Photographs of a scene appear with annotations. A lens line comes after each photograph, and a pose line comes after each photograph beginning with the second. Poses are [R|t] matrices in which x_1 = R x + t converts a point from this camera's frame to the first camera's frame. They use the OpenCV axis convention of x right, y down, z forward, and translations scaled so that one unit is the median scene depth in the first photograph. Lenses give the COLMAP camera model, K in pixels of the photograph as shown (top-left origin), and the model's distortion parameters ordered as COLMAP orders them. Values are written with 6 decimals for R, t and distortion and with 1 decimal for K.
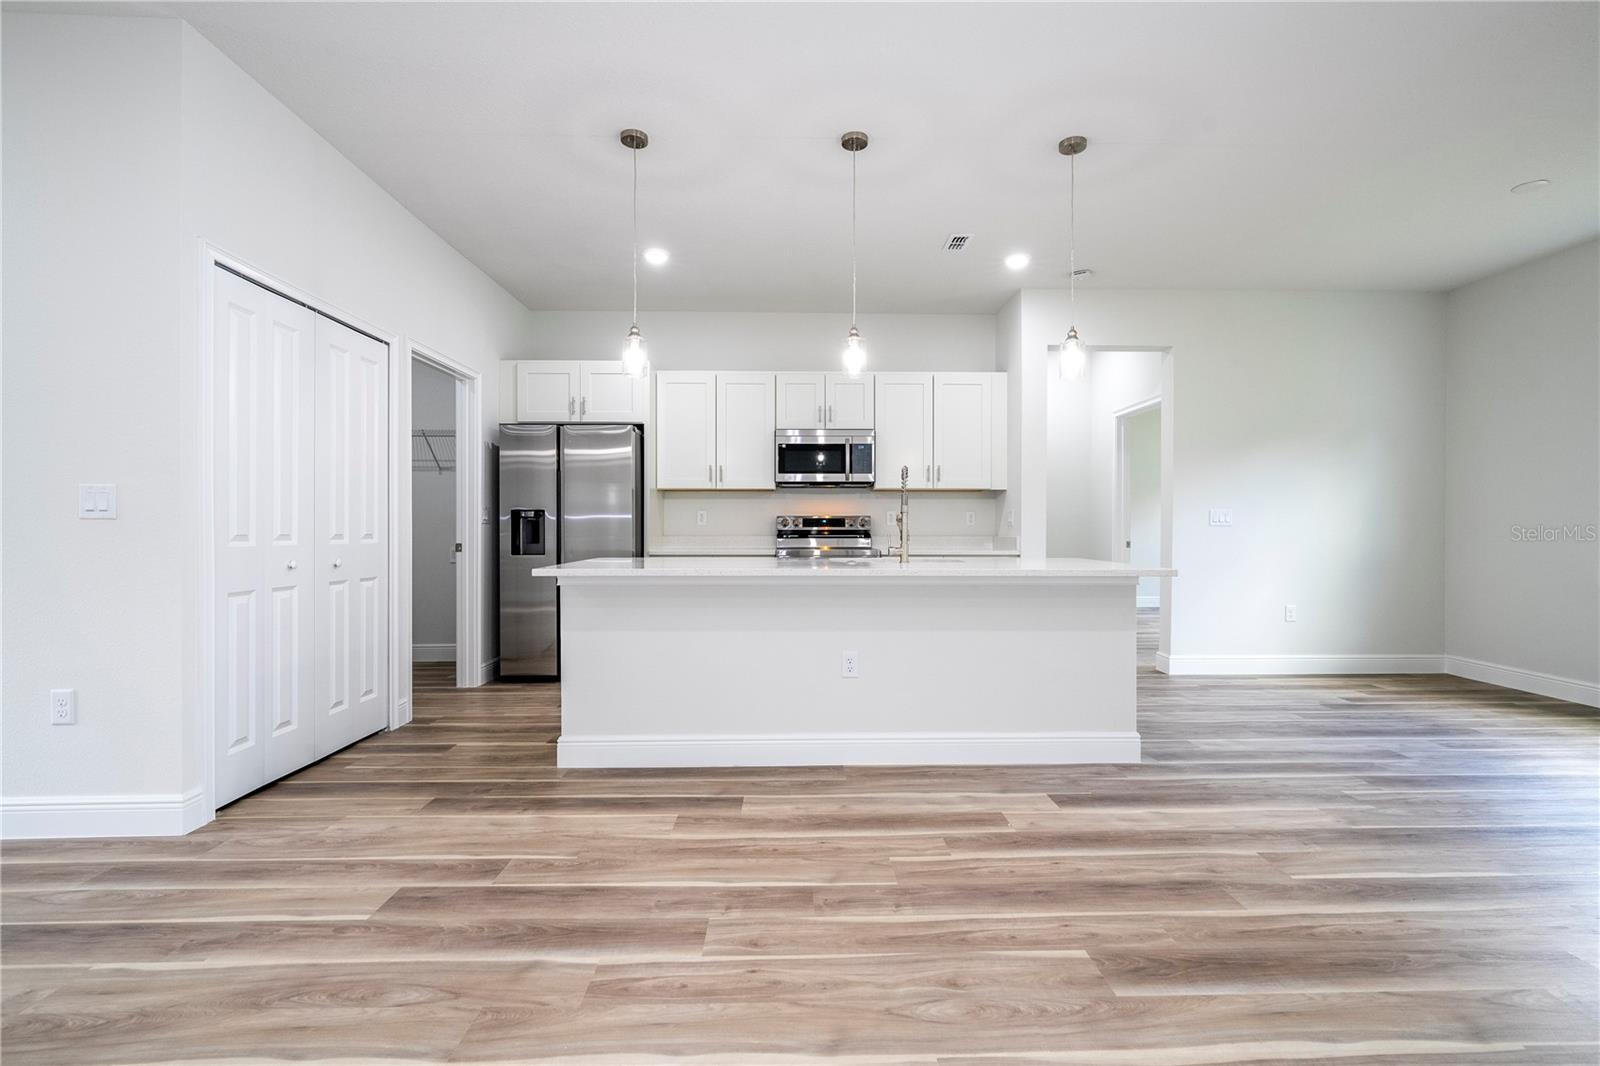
lens RADIAL K [[720.9, 0, 810.1], [0, 720.9, 532.2], [0, 0, 1]] dist [-0.000734, 0.000149]
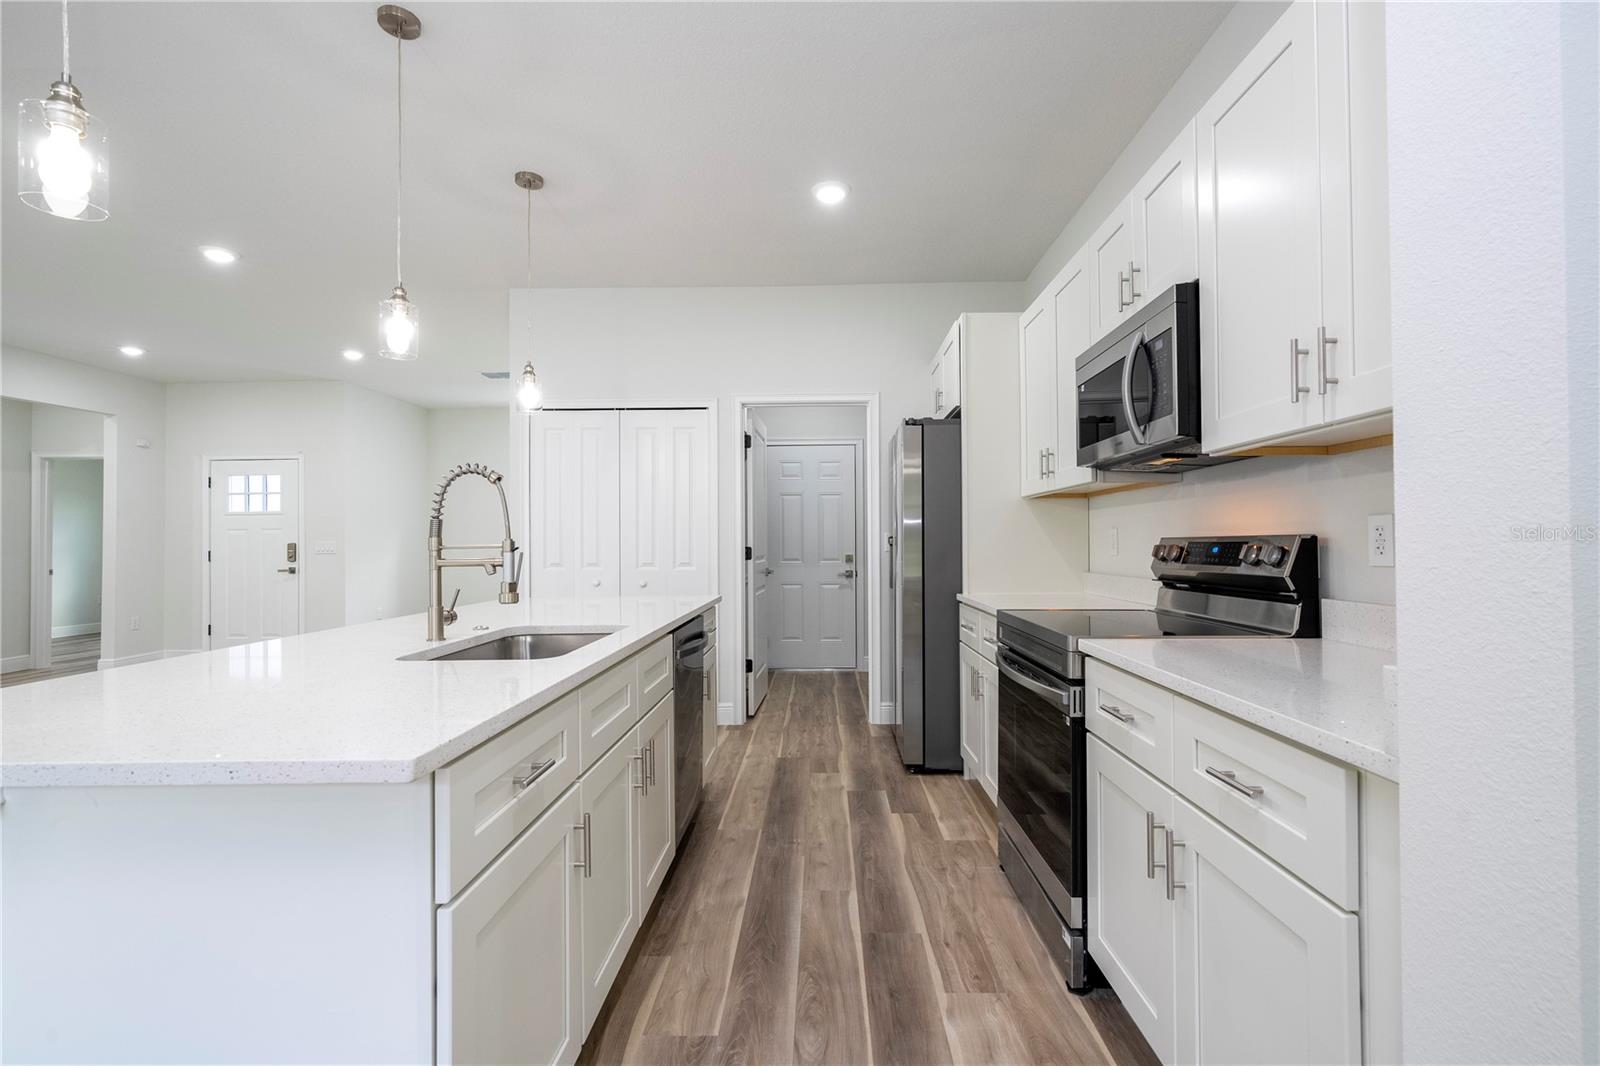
lens RADIAL K [[720.9, 0, 807.0], [0, 720.9, 533.8], [0, 0, 1]] dist [-0.000734, 0.000149]
pose [[-0.048194, -0.012927, -0.998754, 0.835919], [0.003959, 0.999906, -0.013133, -0.039777], [0.998830, -0.004587, -0.048138, 1.625435]]
